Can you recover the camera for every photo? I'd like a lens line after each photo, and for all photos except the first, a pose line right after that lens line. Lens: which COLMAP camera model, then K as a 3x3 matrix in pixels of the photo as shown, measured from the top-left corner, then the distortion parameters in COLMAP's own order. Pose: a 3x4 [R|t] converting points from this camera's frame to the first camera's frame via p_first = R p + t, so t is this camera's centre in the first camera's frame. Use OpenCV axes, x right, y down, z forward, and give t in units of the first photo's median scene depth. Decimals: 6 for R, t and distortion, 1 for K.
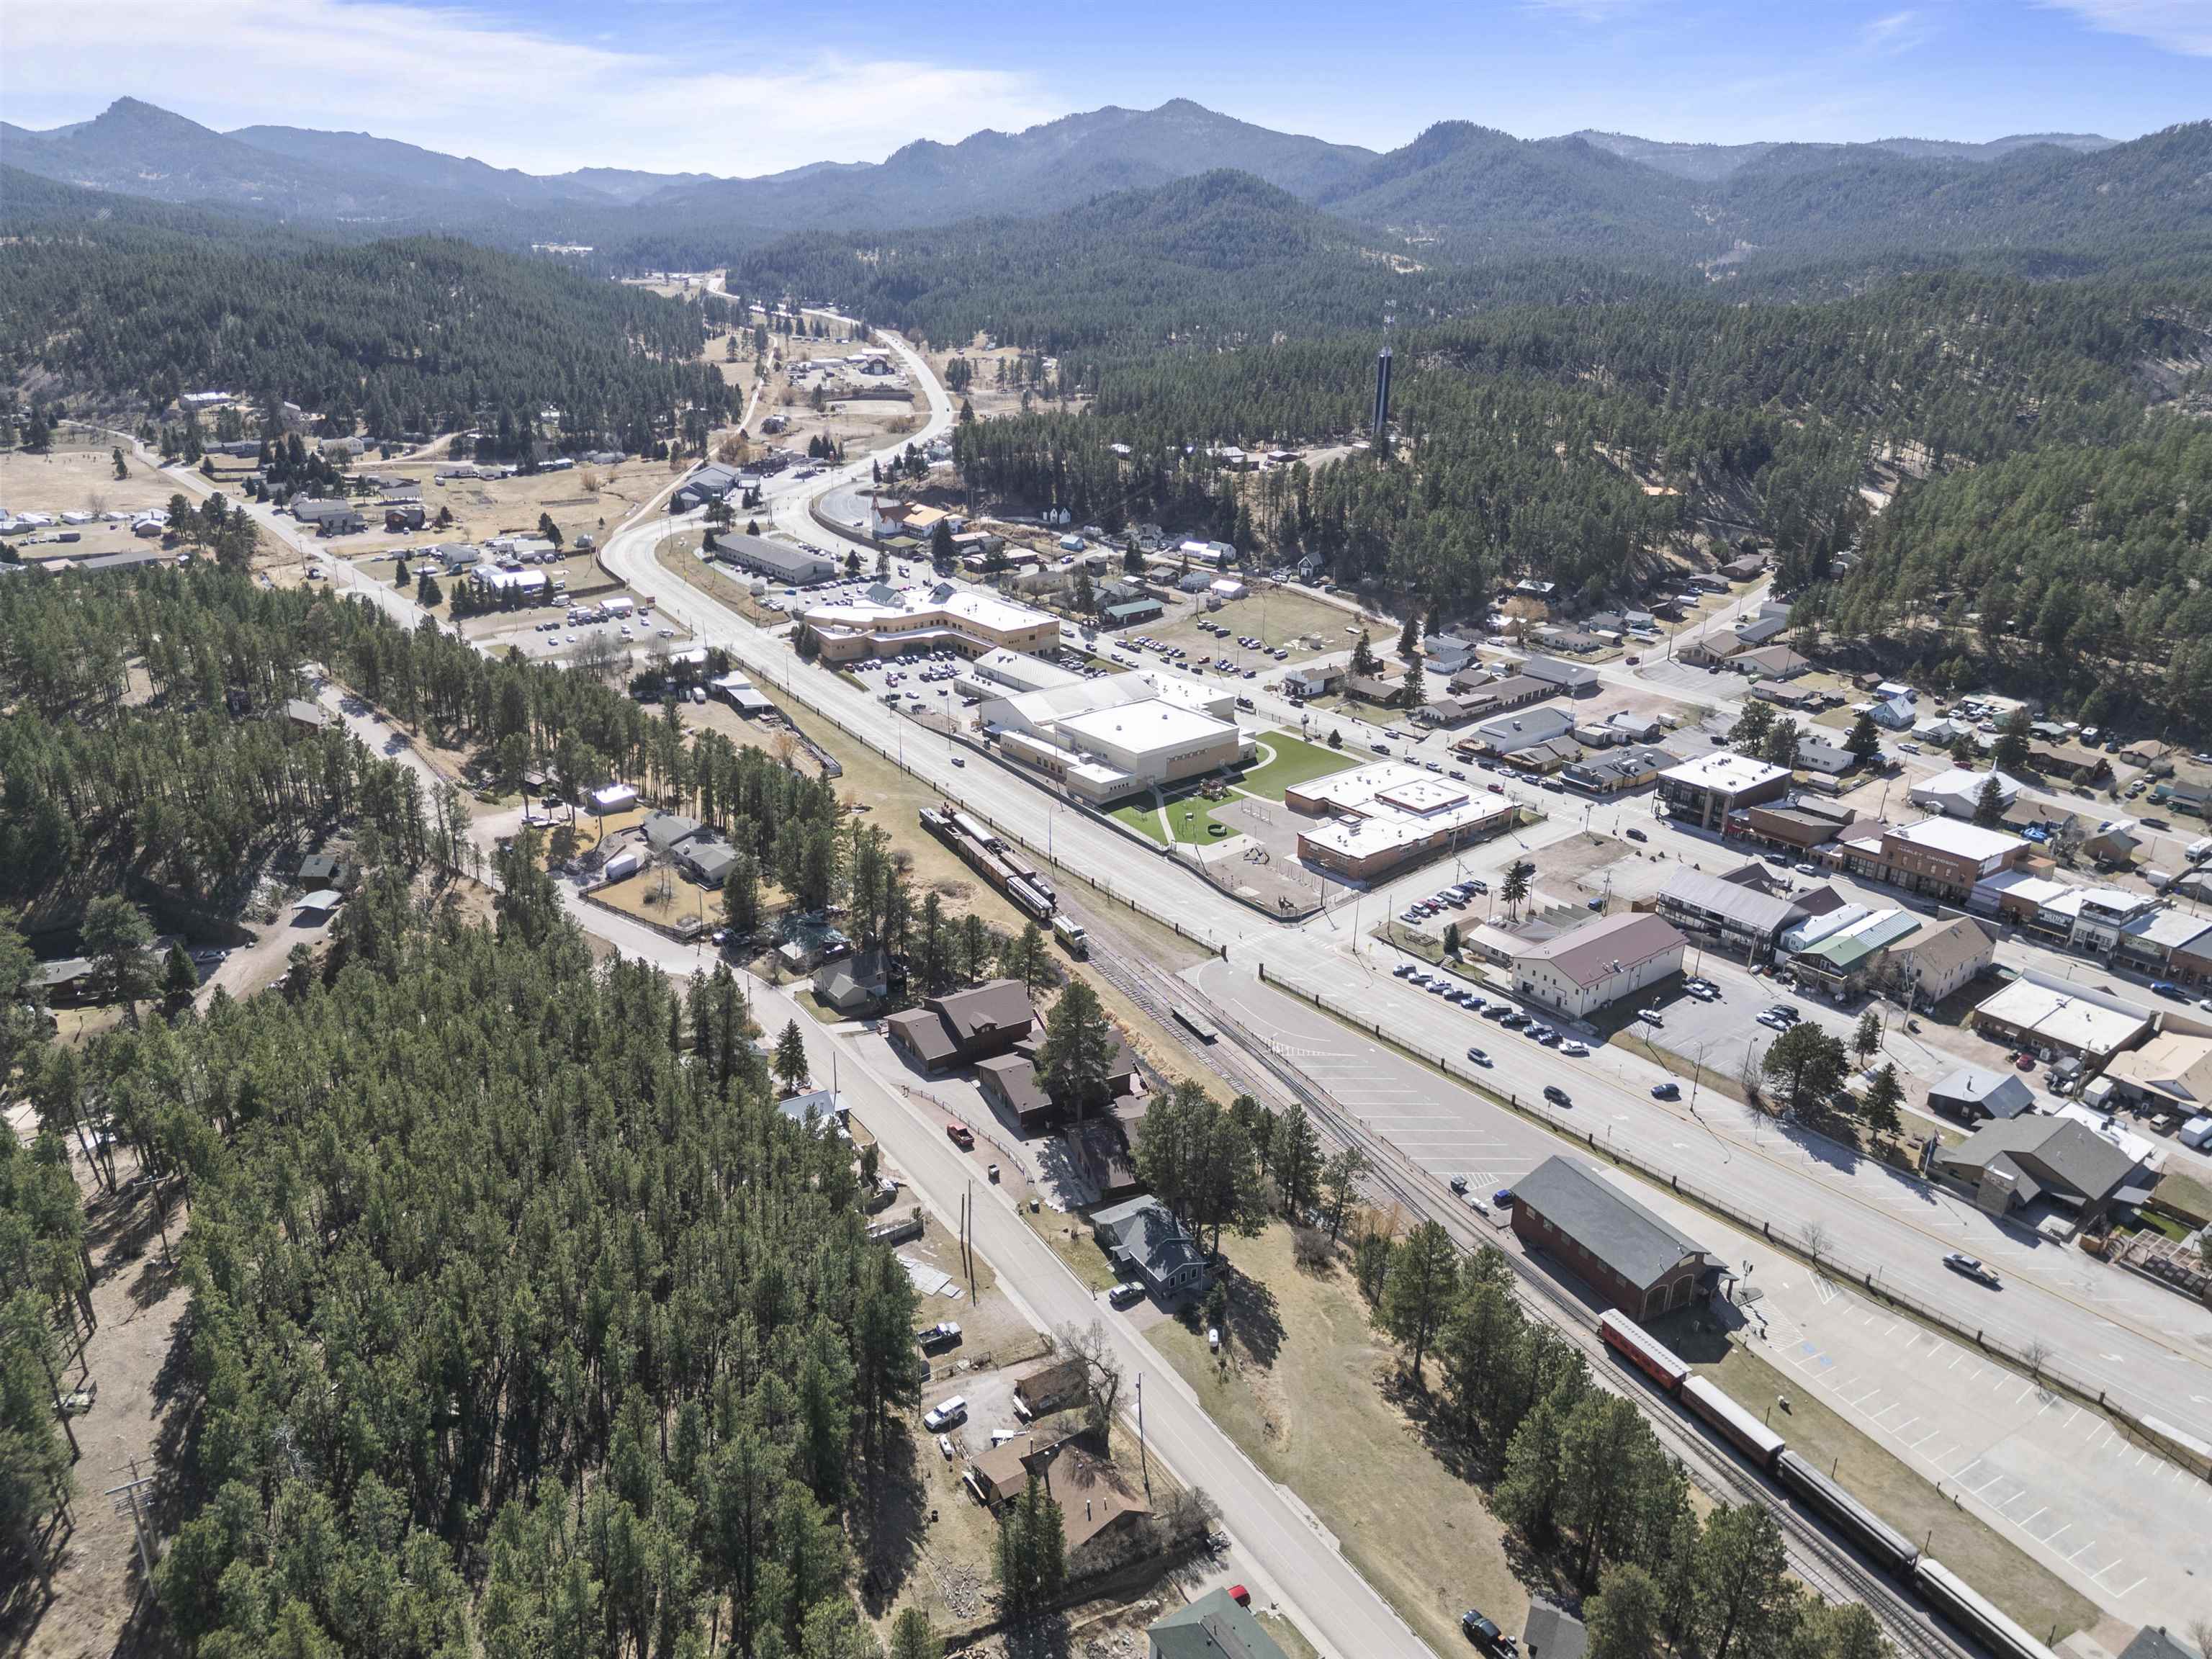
lens RADIAL K [[1539.8, 0, 1100.0], [0, 1539.8, 833.7], [0, 0, 1]] dist [0.094170, -0.100862]
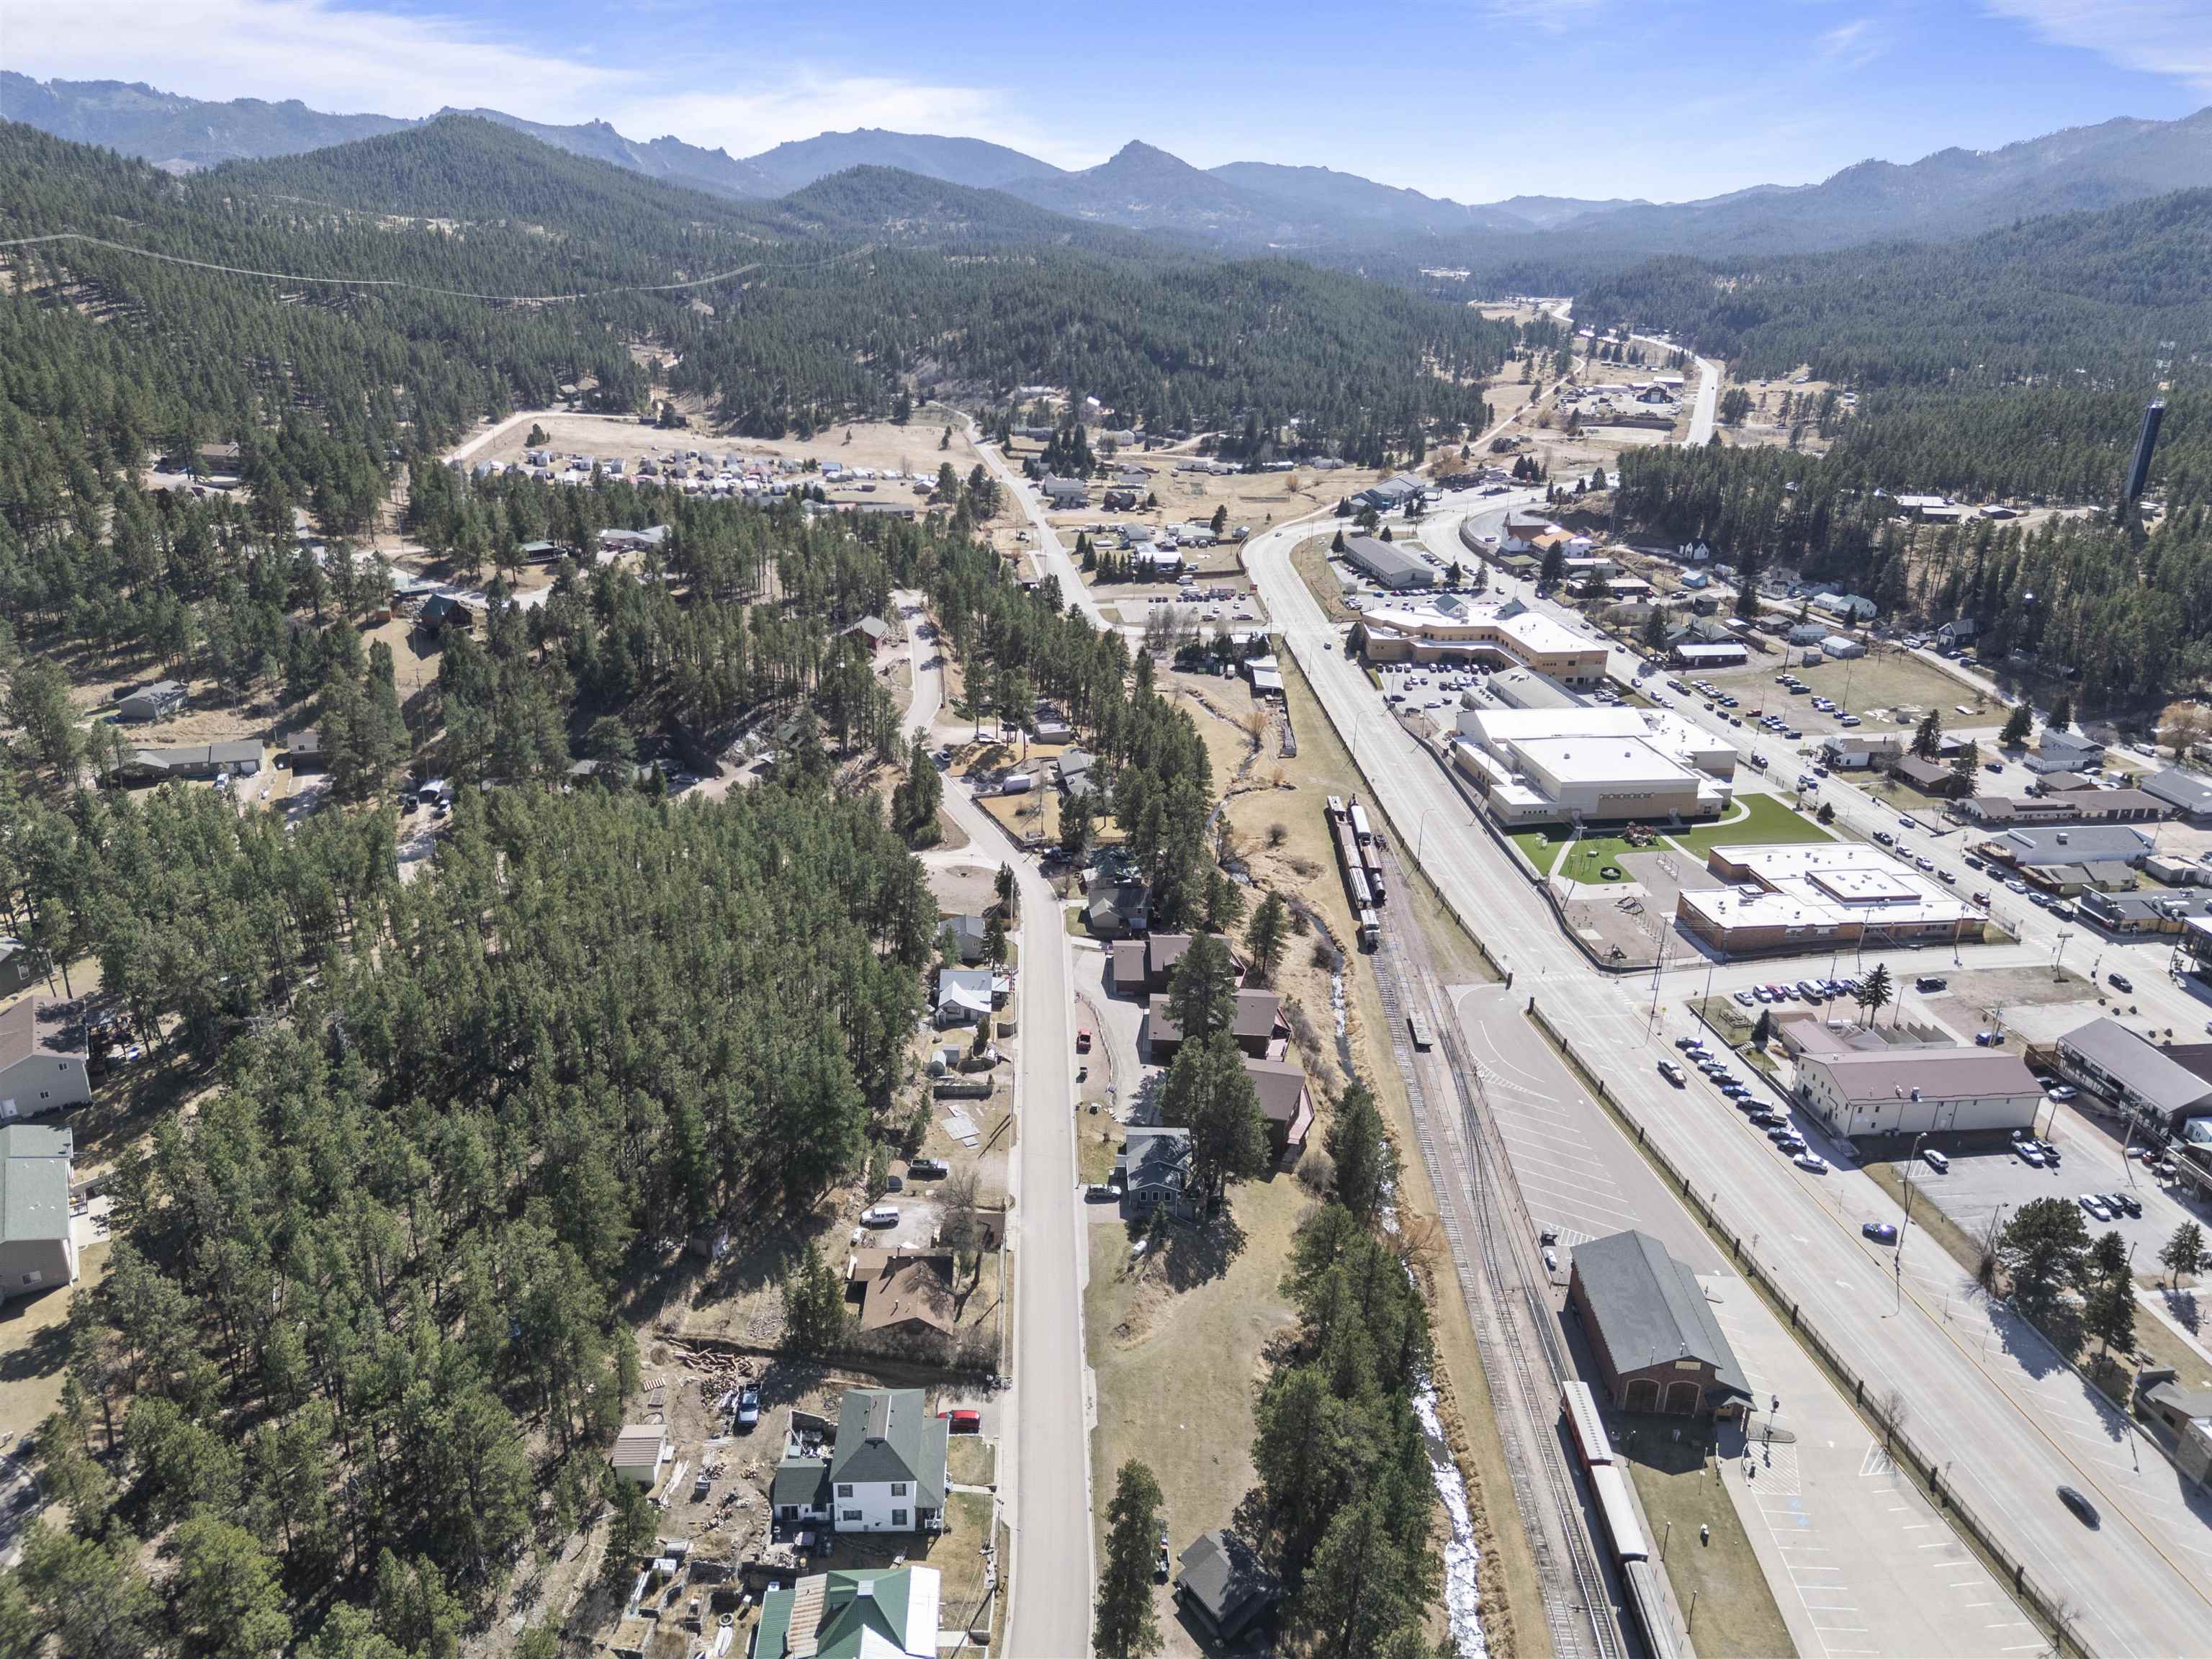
lens RADIAL K [[1539.8, 0, 1100.0], [0, 1539.8, 833.7], [0, 0, 1]] dist [0.094170, -0.100862]
pose [[0.856425, 0.195355, -0.477883, 0.250247], [-0.202356, 0.978598, 0.037397, 0.001697], [0.474961, 0.064675, 0.877627, 0.004790]]
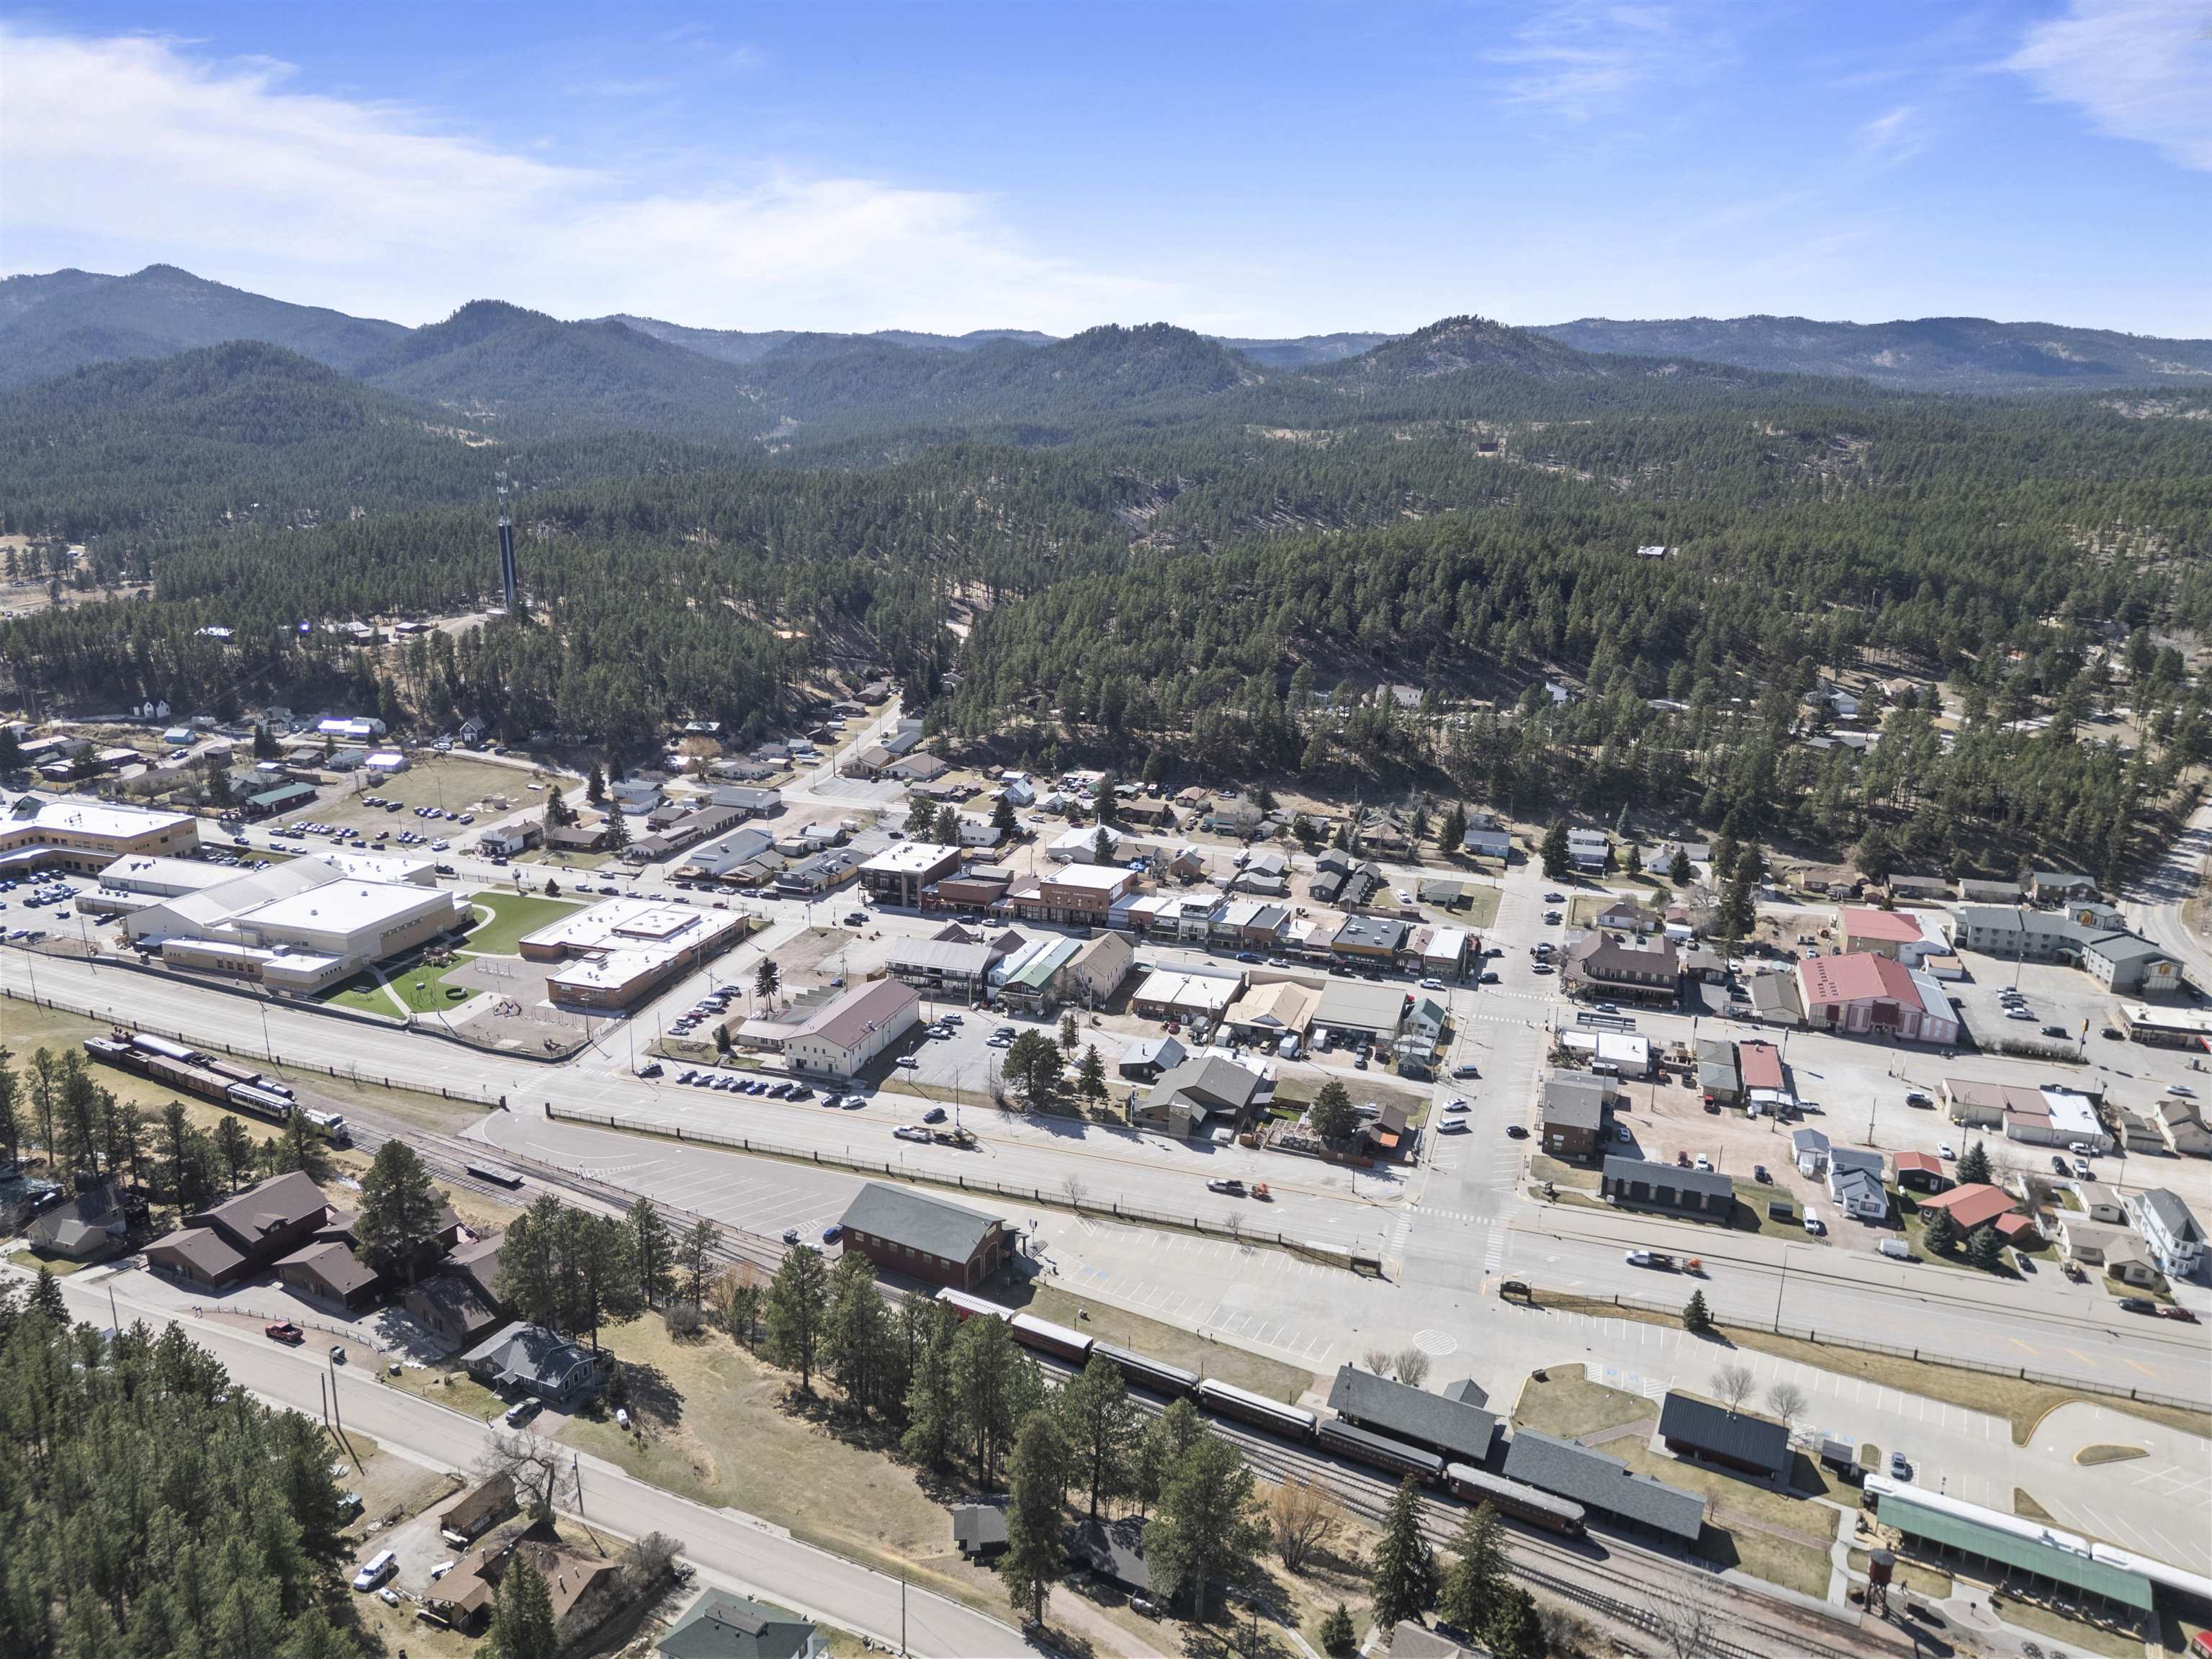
lens RADIAL K [[1539.8, 0, 1100.0], [0, 1539.8, 833.7], [0, 0, 1]] dist [0.094170, -0.100862]
pose [[0.845802, -0.148039, 0.512546, -0.067810], [0.198671, 0.979029, -0.045072, 0.023124], [-0.495125, 0.139950, 0.857476, -0.064149]]
